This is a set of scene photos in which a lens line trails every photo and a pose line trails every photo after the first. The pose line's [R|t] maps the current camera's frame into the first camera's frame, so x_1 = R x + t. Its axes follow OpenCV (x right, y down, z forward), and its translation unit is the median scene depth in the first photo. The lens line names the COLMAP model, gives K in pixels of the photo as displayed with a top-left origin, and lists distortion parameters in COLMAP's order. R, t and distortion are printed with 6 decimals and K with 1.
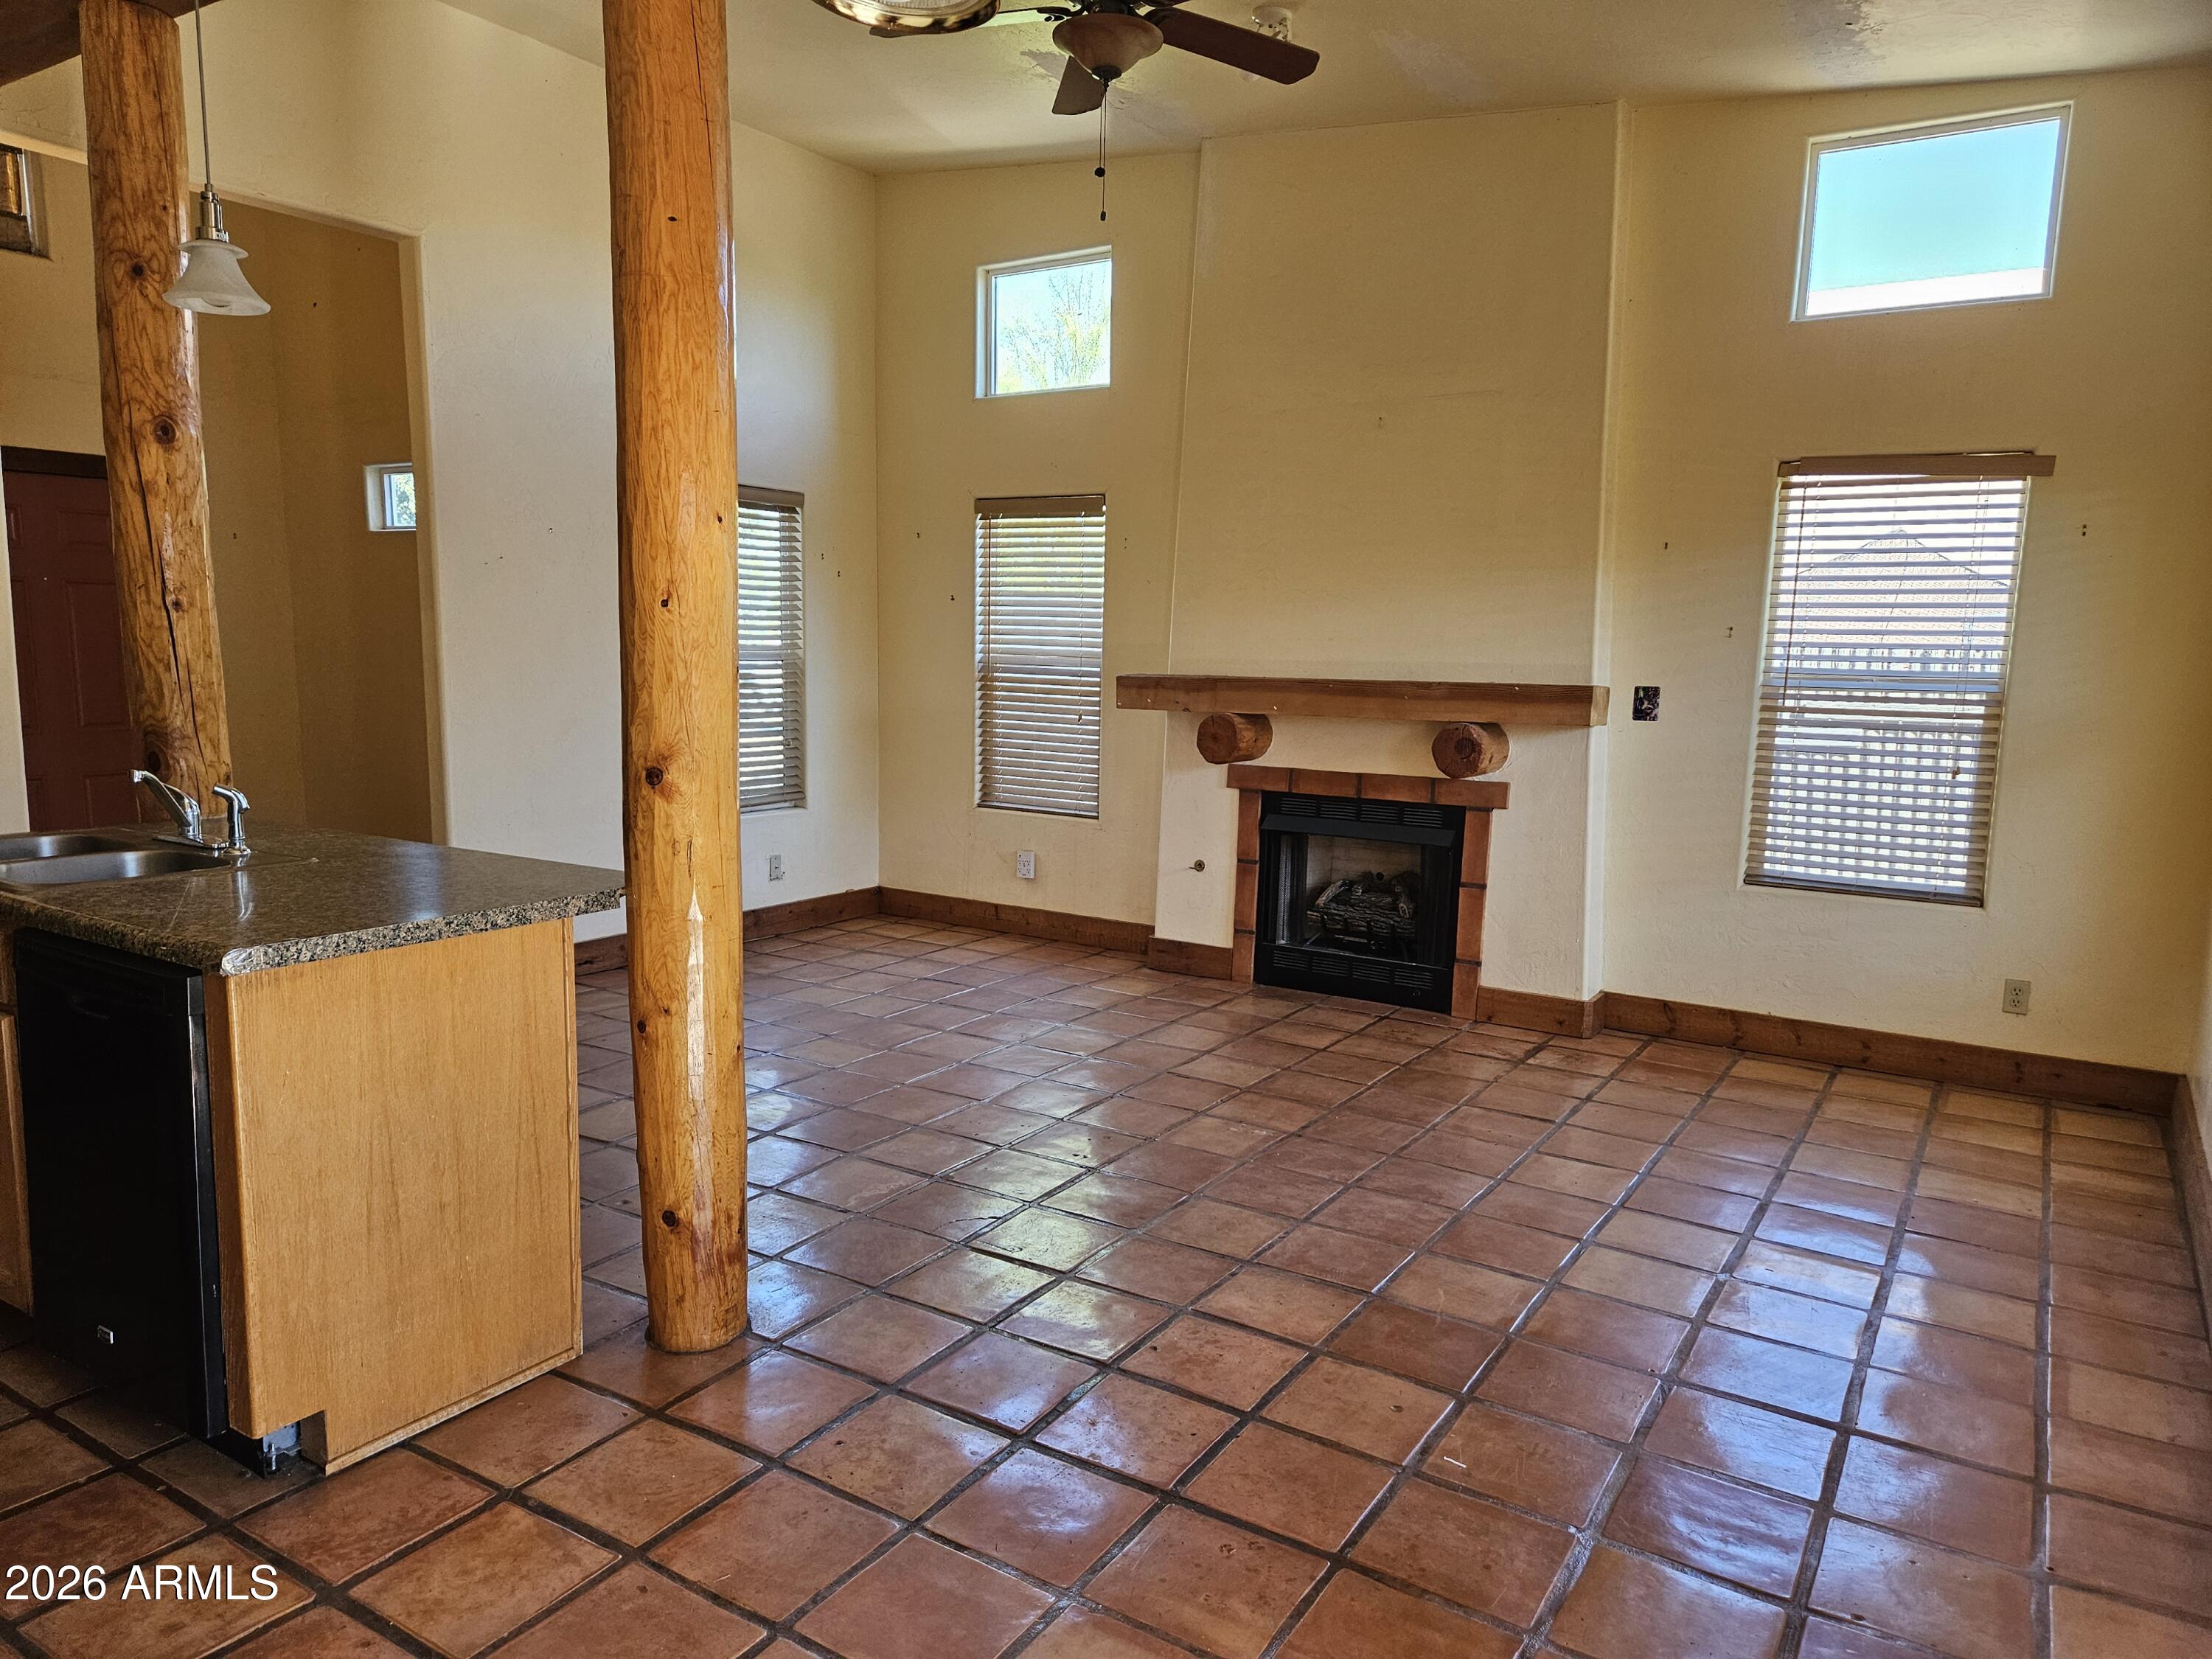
lens RADIAL K [[1471.4, 0, 1075.0], [0, 1471.4, 861.8], [0, 0, 1]] dist [0.072068, -0.054570]
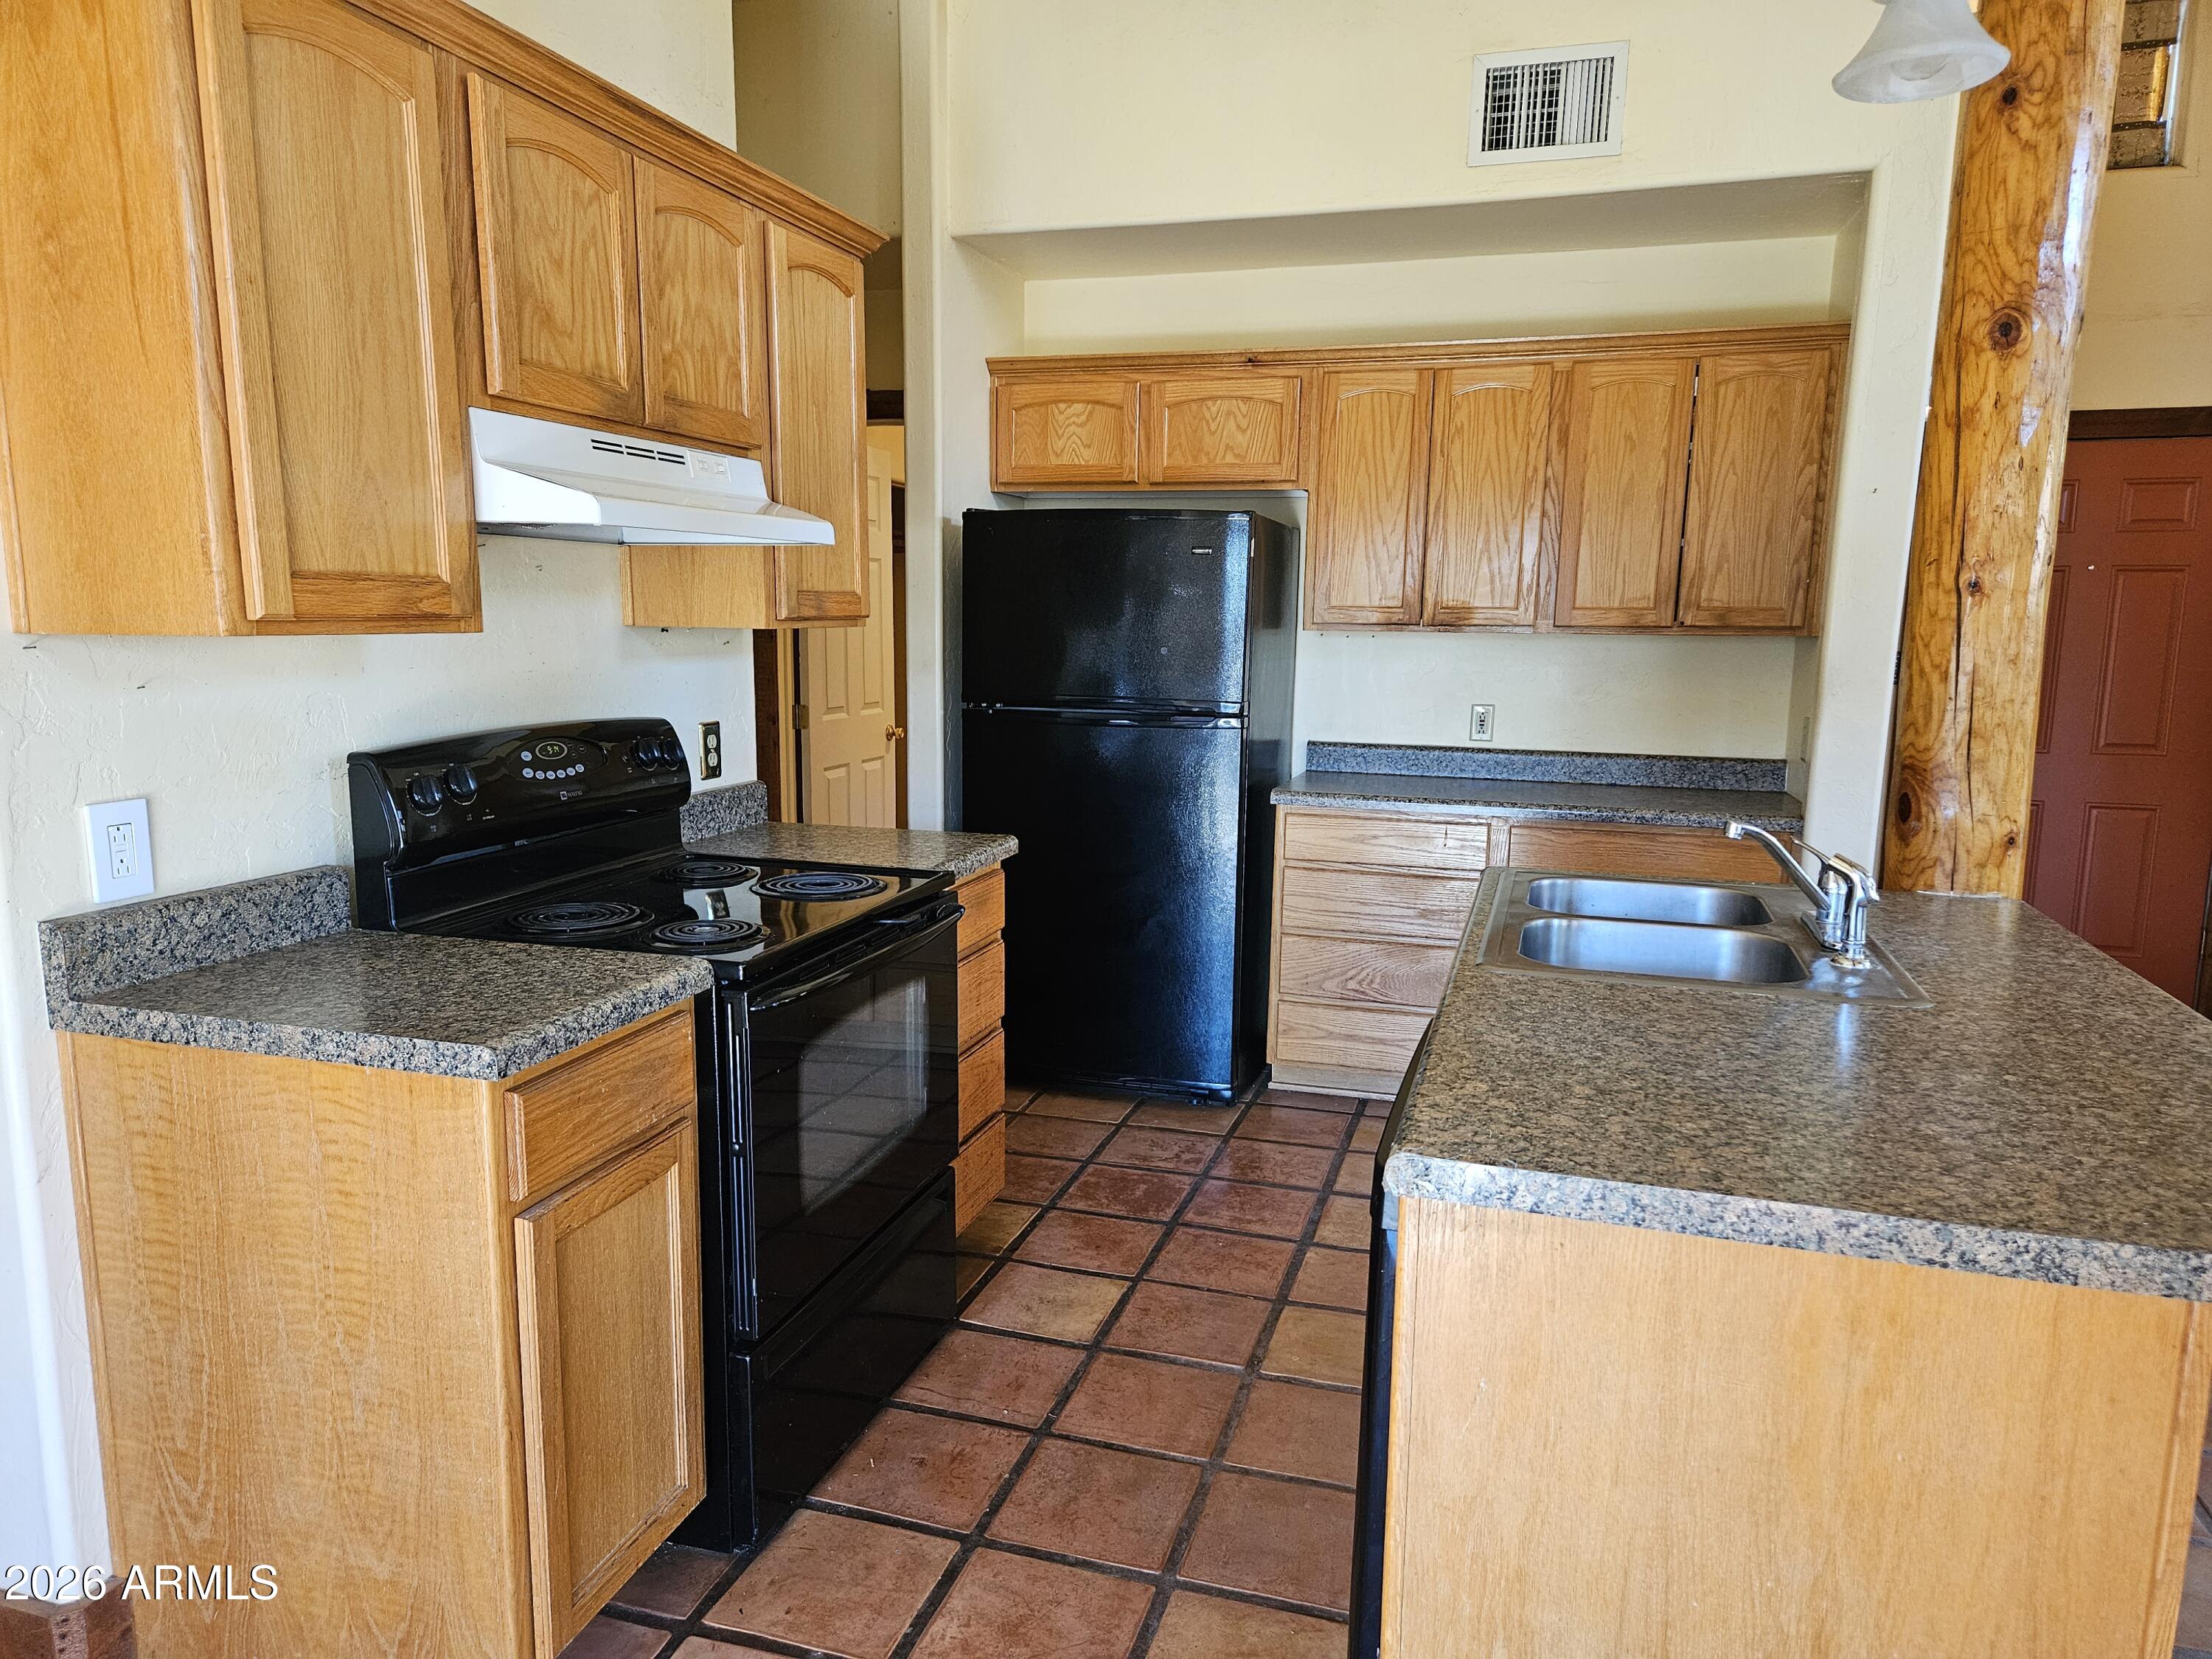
lens RADIAL K [[1471.4, 0, 1096.4], [0, 1471.4, 855.3], [0, 0, 1]] dist [0.072068, -0.054570]
pose [[0.268199, 0.141095, -0.952975, -0.023746], [-0.148312, 0.983471, 0.103870, -0.043991], [0.951878, 0.113480, 0.284692, 0.309927]]
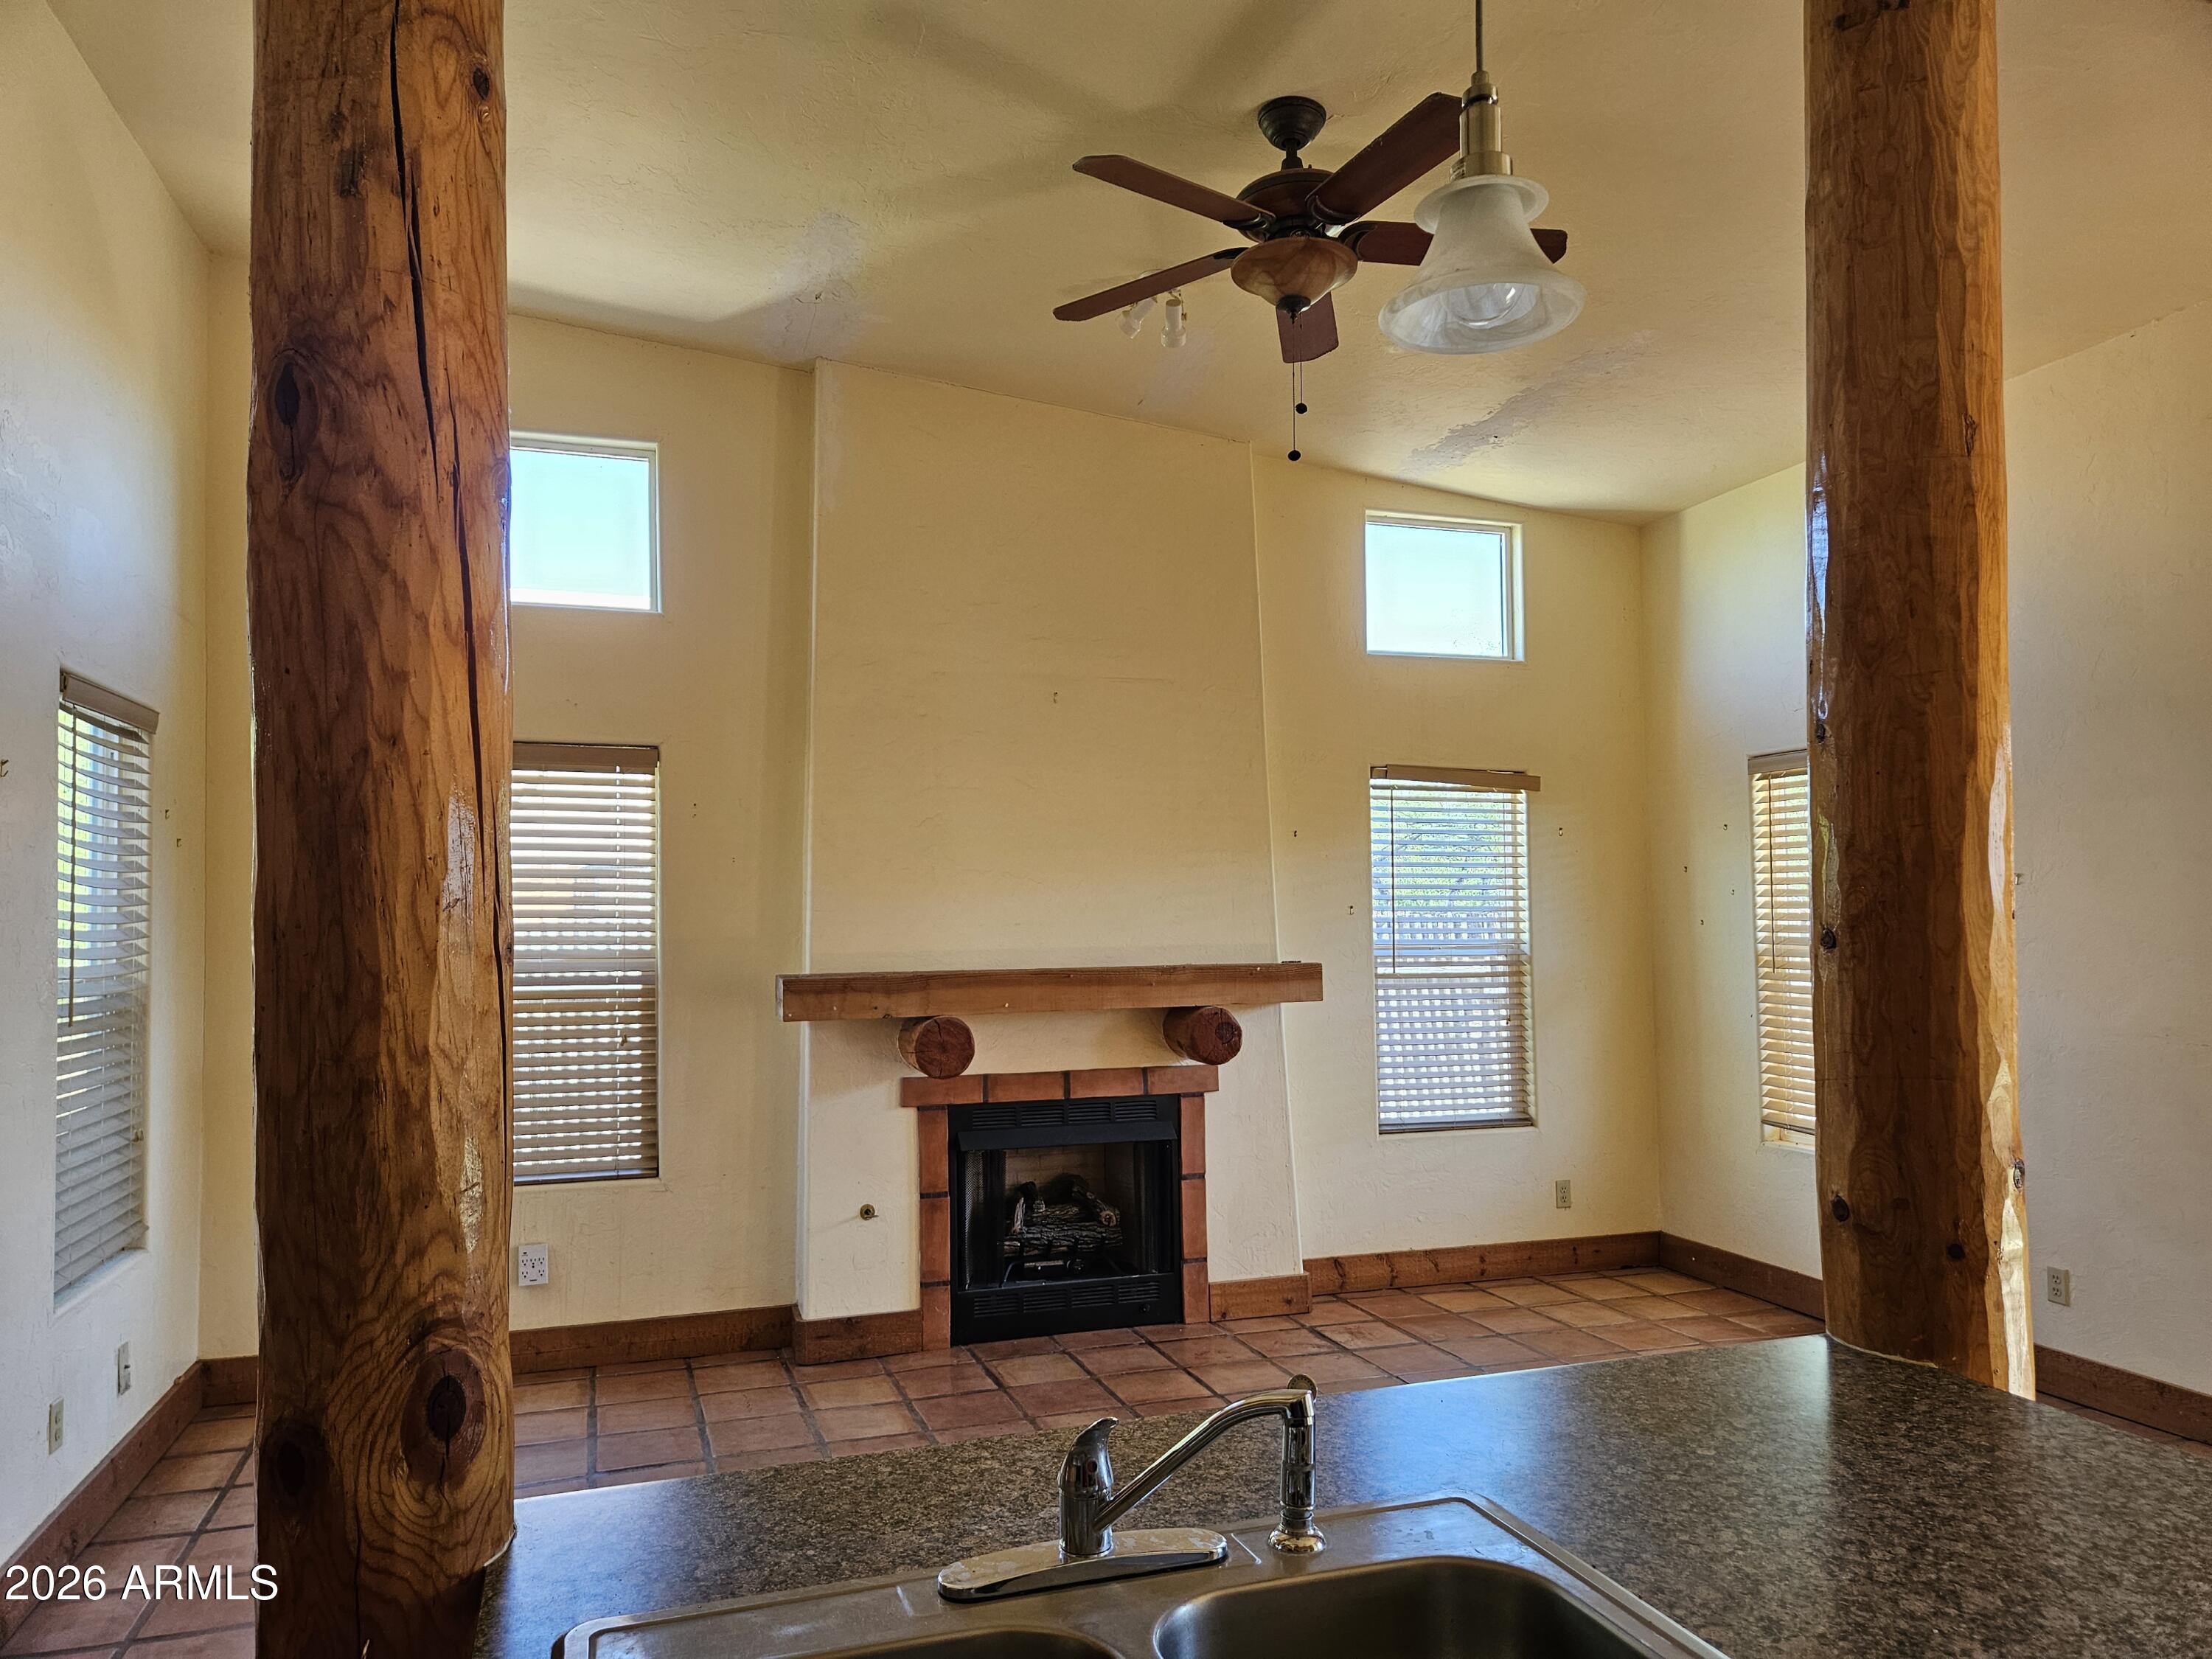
lens RADIAL K [[1471.4, 0, 1102.9], [0, 1471.4, 854.2], [0, 0, 1]] dist [0.072068, -0.054570]
pose [[0.620955, 0.006710, 0.783817, -0.566991], [0.136658, 0.983722, -0.116684, -0.093800], [-0.771841, 0.179570, 0.609931, 0.469157]]
